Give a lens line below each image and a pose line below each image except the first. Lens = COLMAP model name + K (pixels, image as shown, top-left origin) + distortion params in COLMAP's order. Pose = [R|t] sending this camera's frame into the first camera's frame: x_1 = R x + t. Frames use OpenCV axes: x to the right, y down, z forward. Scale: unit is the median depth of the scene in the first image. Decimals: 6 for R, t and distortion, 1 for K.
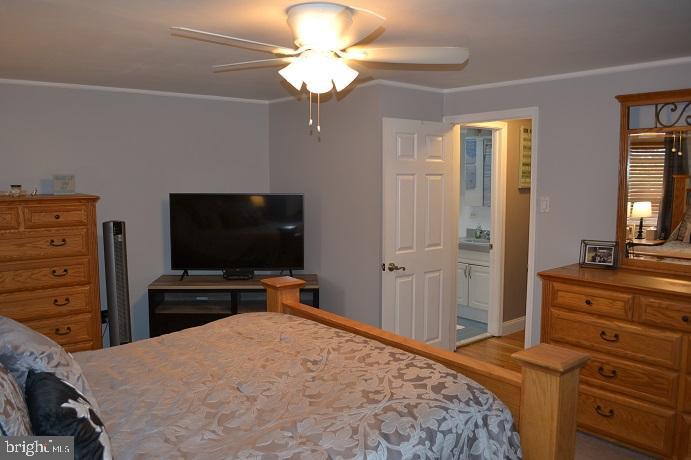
lens RADIAL K [[555.3, 0, 339.5], [0, 555.3, 232.1], [0, 0, 1]] dist [-0.091820, 0.019087]
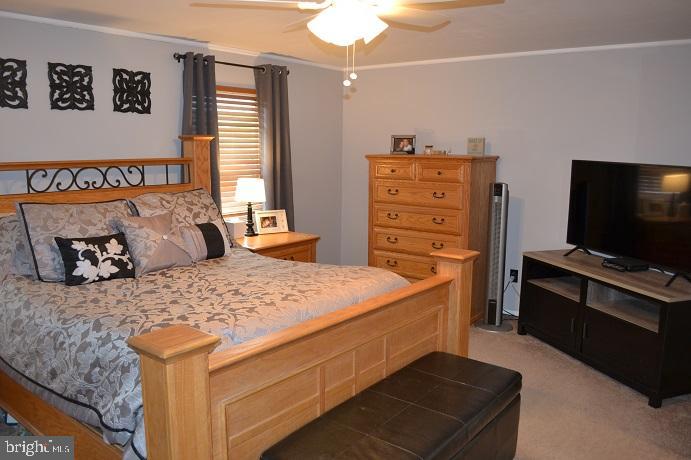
lens RADIAL K [[555.3, 0, 344.4], [0, 555.3, 229.4], [0, 0, 1]] dist [-0.091820, 0.019087]
pose [[0.236603, 0.148804, -0.960144, 0.921409], [-0.104372, 0.986377, 0.127150, -0.059173], [0.965984, 0.070128, 0.248911, 0.759804]]
